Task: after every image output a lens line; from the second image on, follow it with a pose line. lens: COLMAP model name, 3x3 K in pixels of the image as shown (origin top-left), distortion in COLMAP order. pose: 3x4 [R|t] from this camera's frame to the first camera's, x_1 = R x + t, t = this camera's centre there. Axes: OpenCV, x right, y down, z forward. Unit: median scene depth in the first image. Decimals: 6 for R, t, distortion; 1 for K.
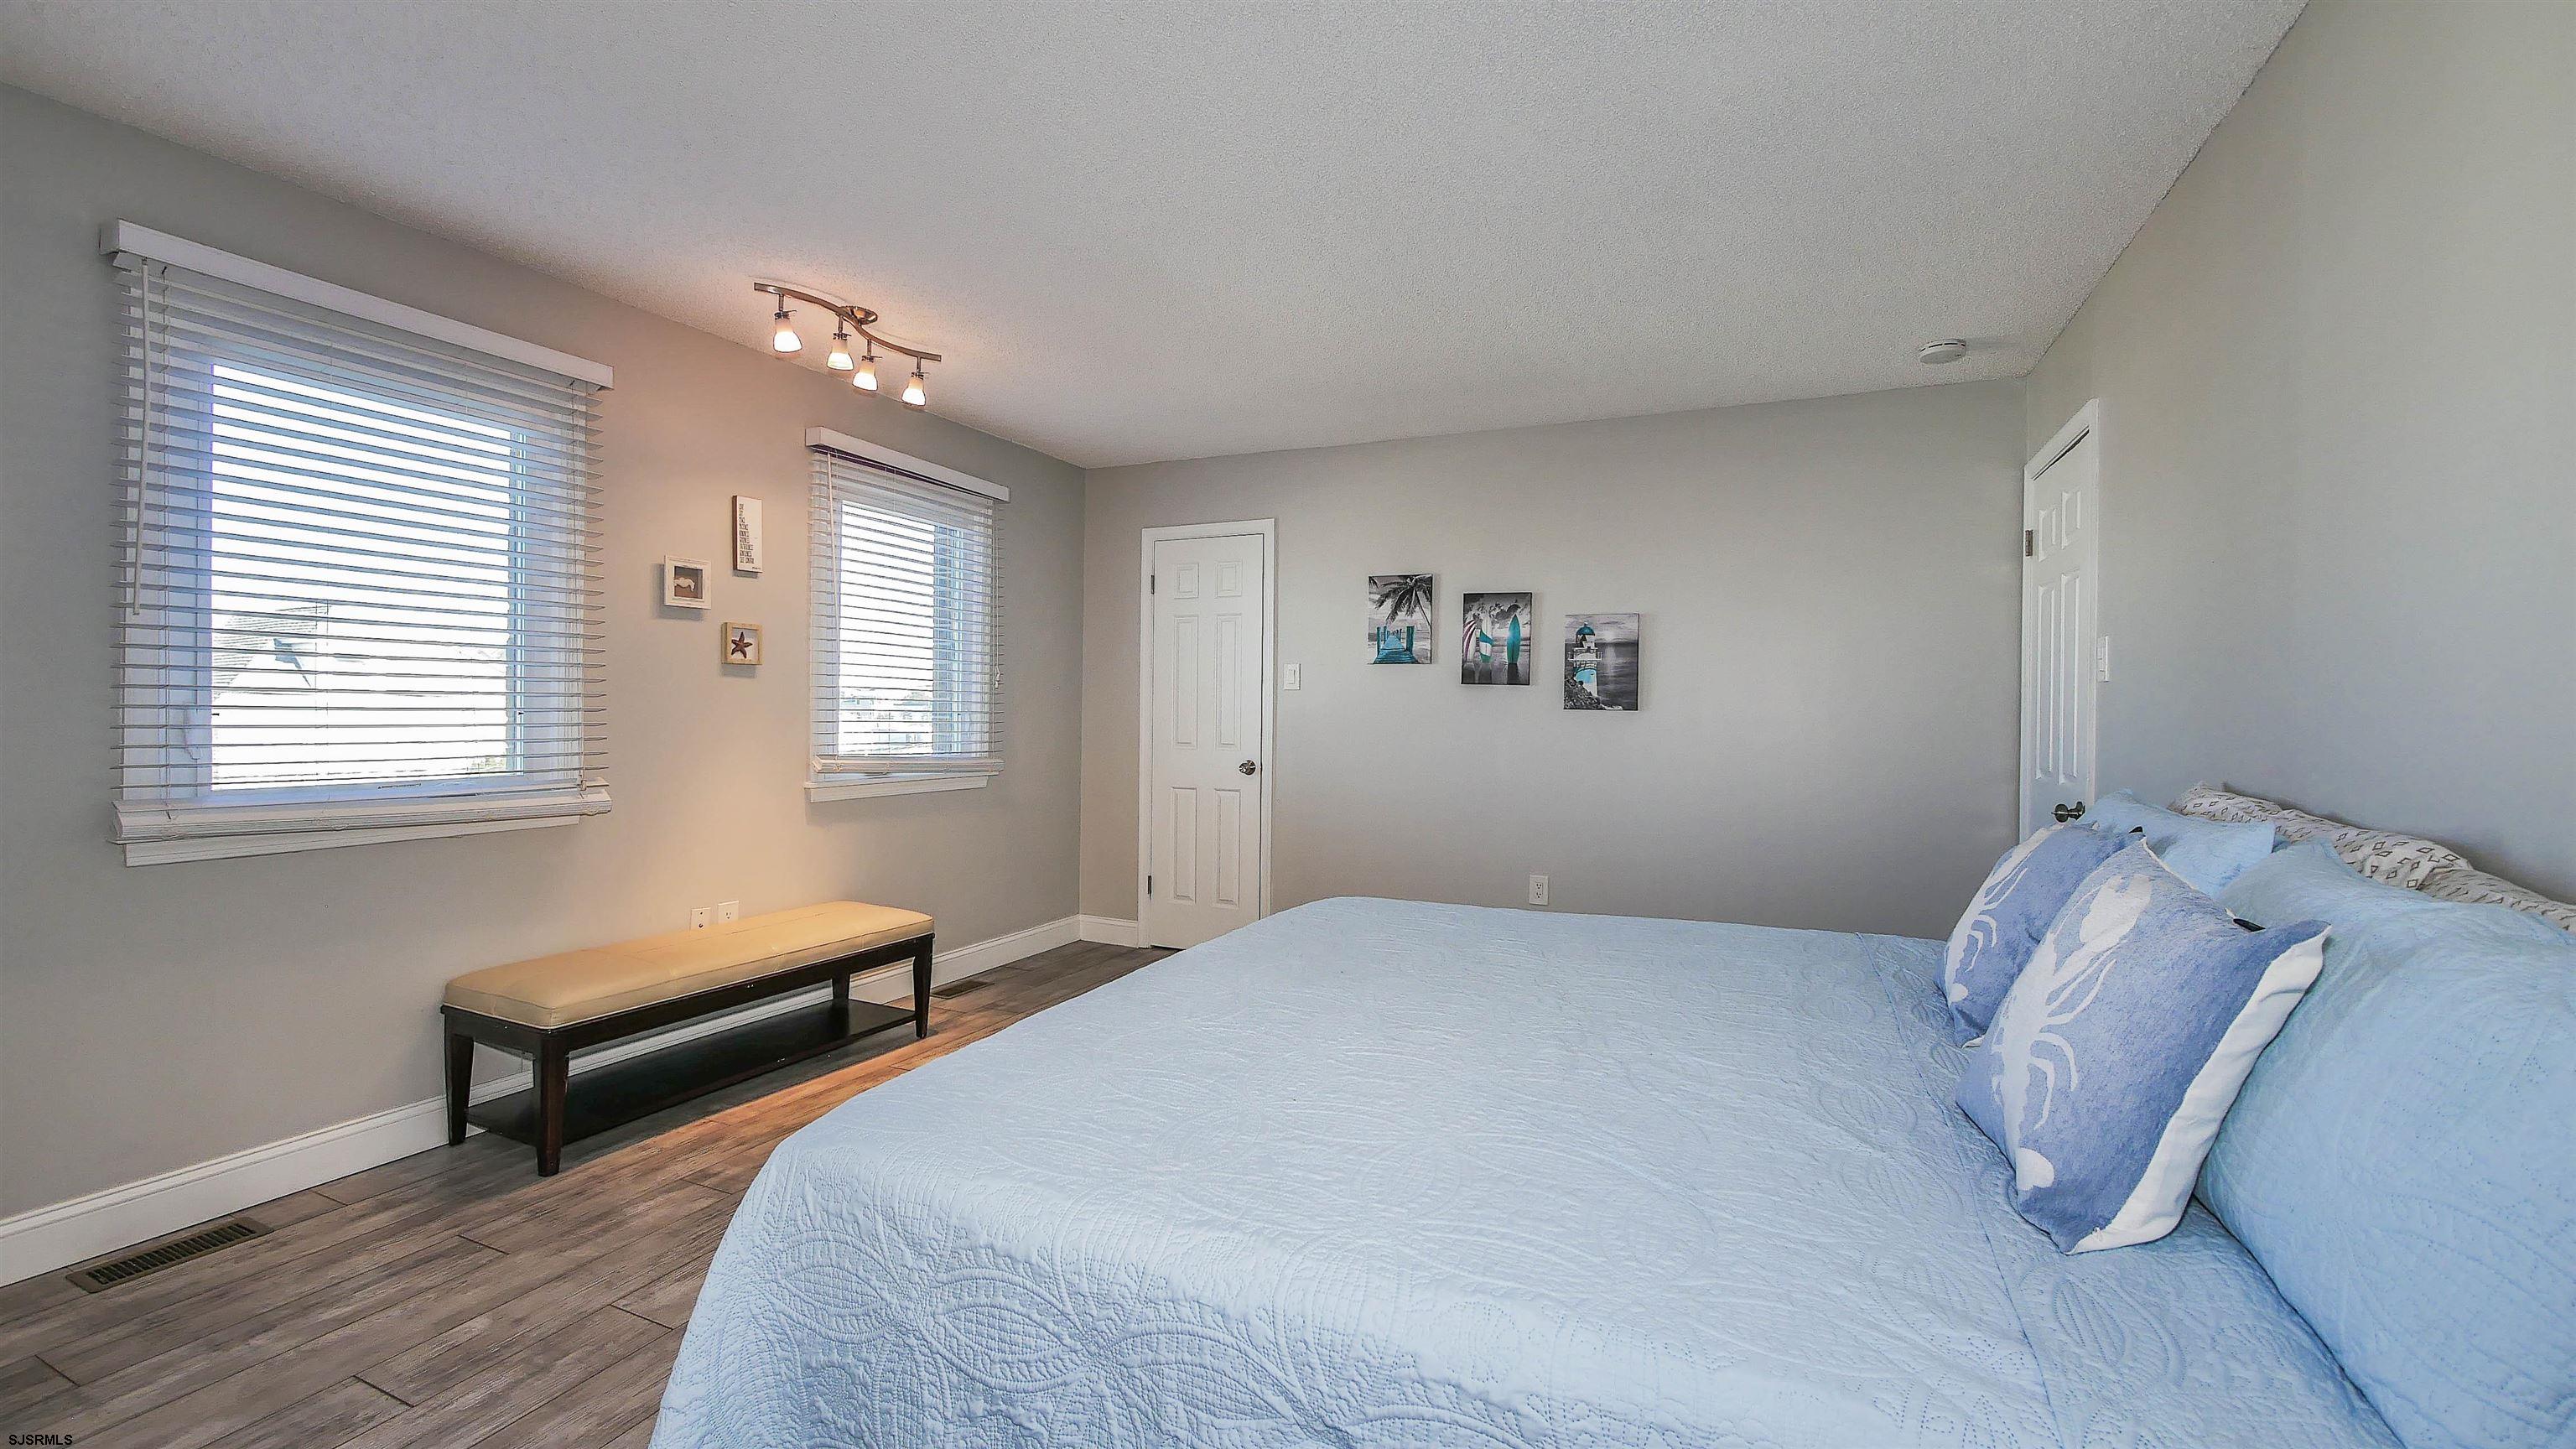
lens RADIAL K [[1065.8, 0, 1299.9], [0, 1065.8, 706.6], [0, 0, 1]] dist [-0.002577, 0.000078]
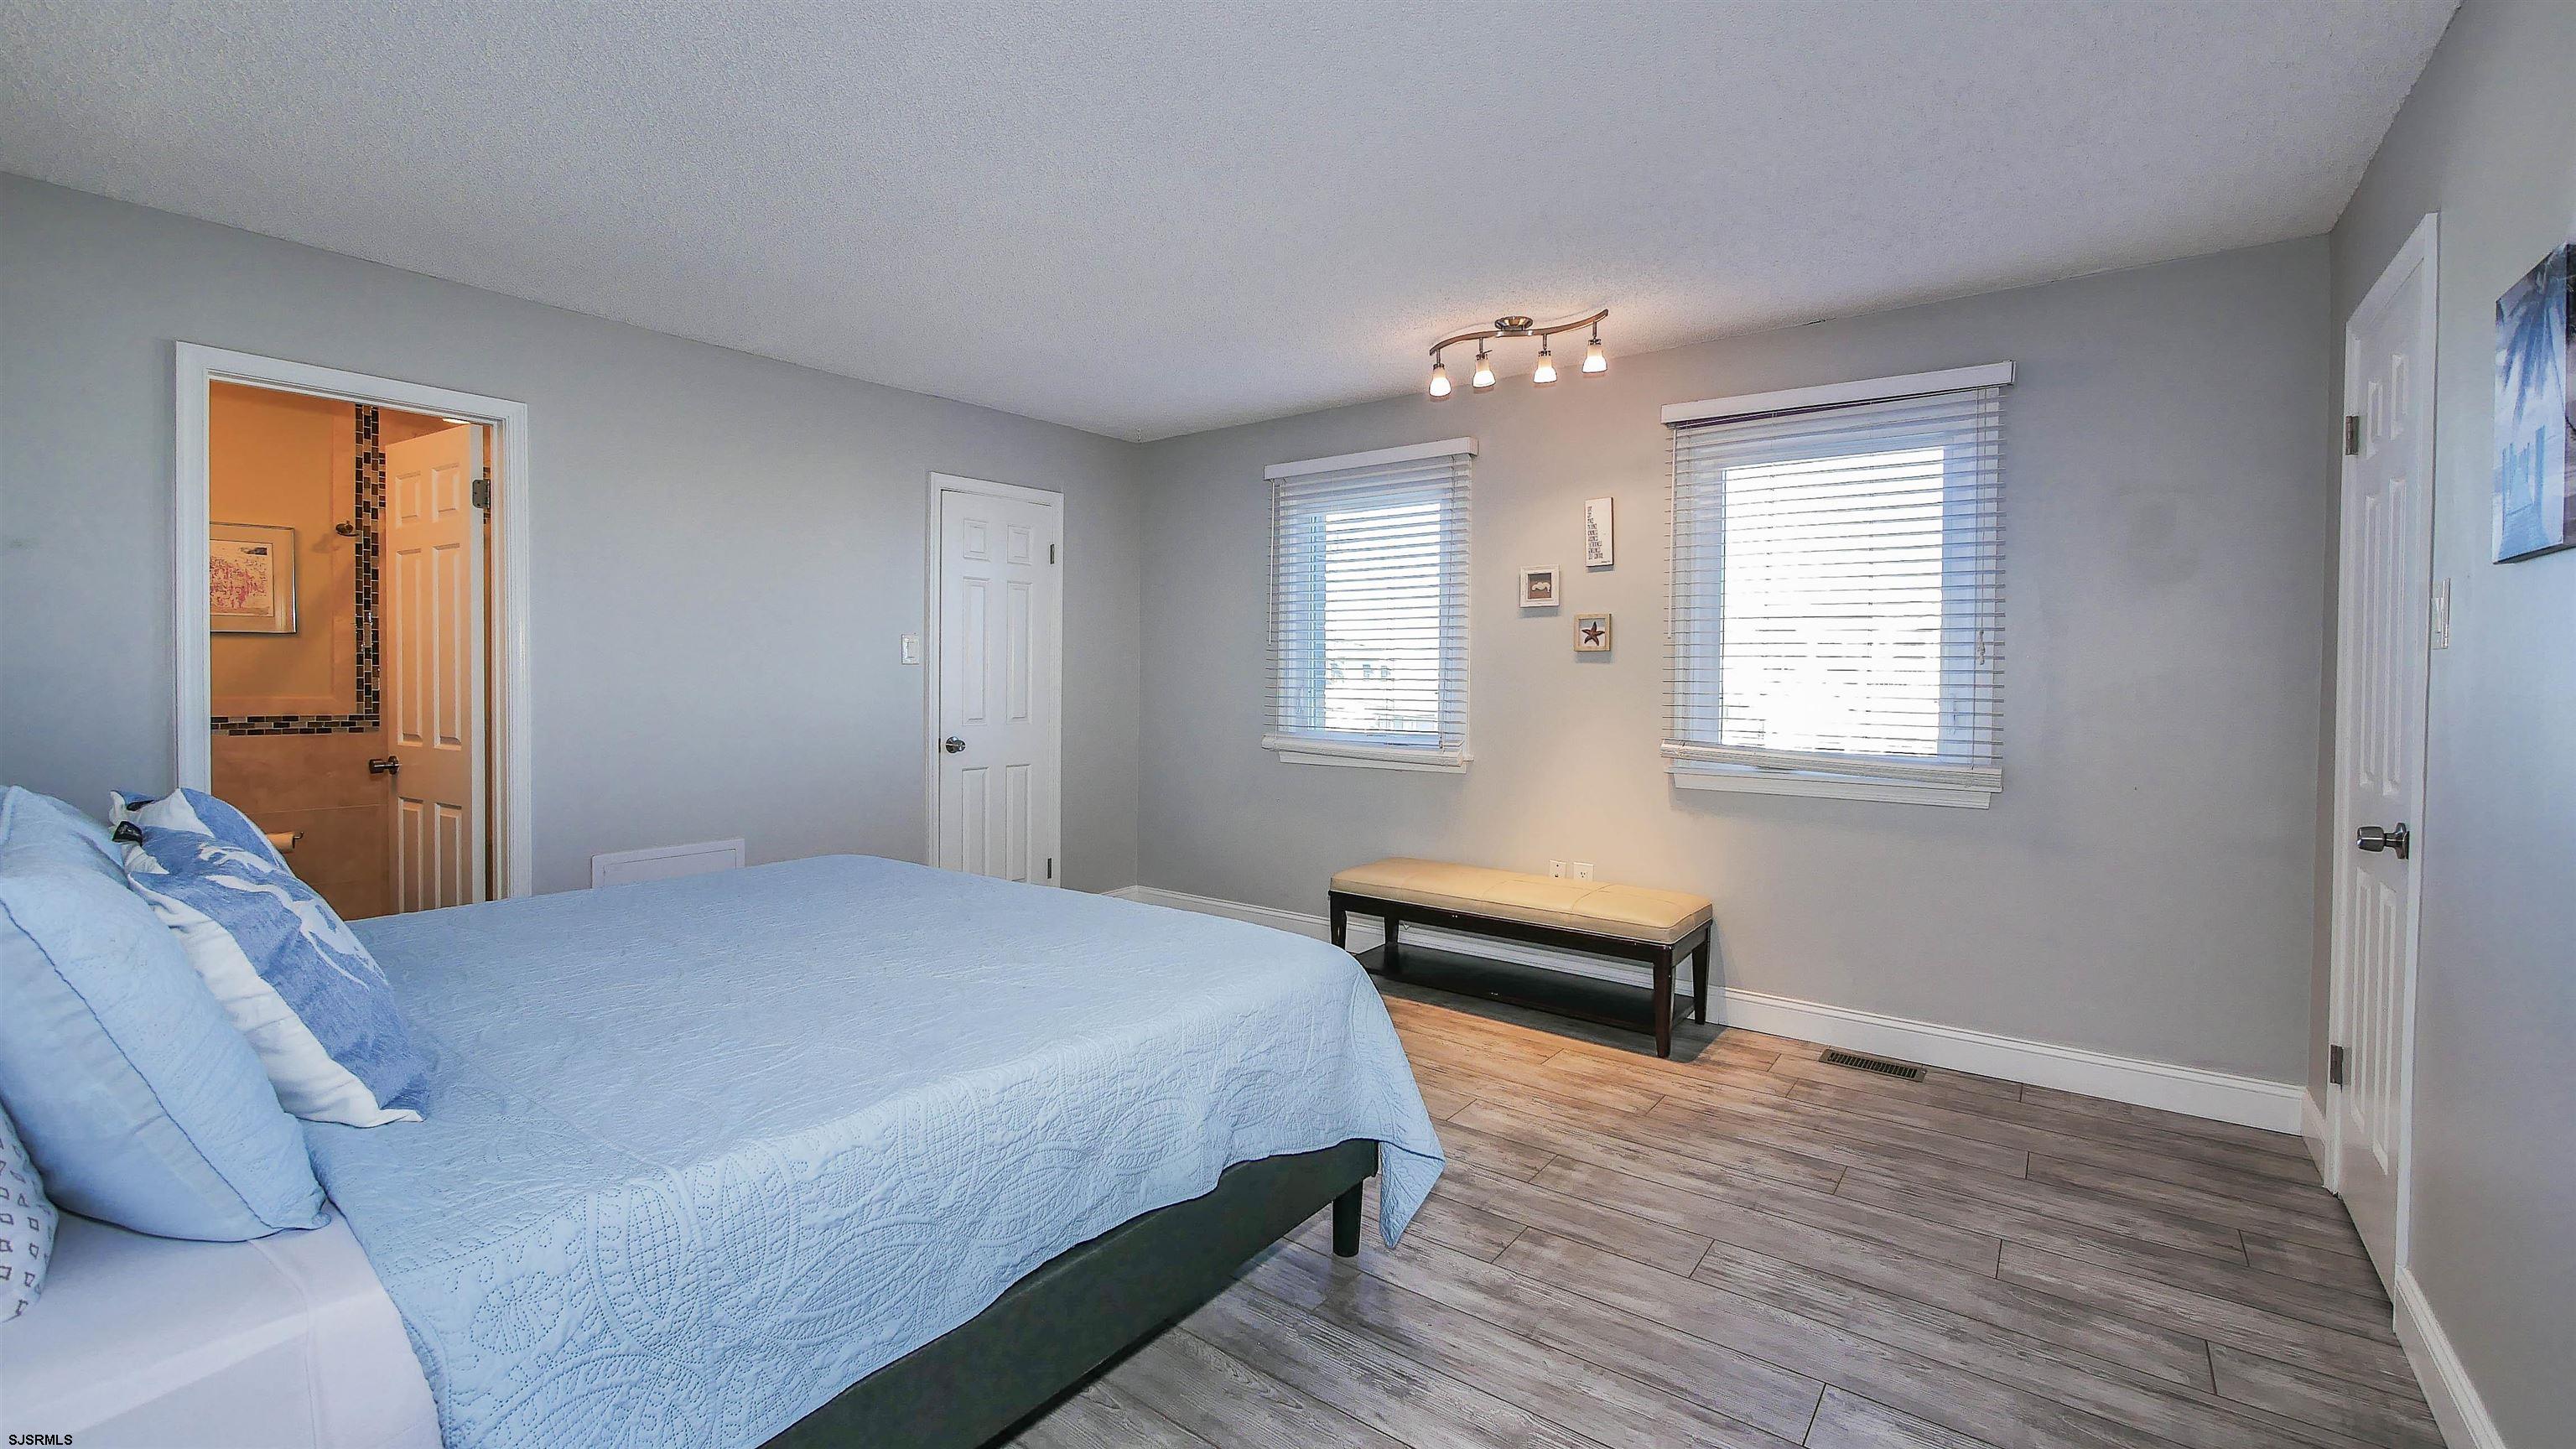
lens RADIAL K [[1065.8, 0, 1295.0], [0, 1065.8, 697.1], [0, 0, 1]] dist [-0.002577, 0.000078]
pose [[-0.220293, 0.006916, -0.975409, 0.578840], [-0.005606, 0.999949, 0.008356, 0.000434], [0.975418, 0.007309, -0.220243, 0.875159]]
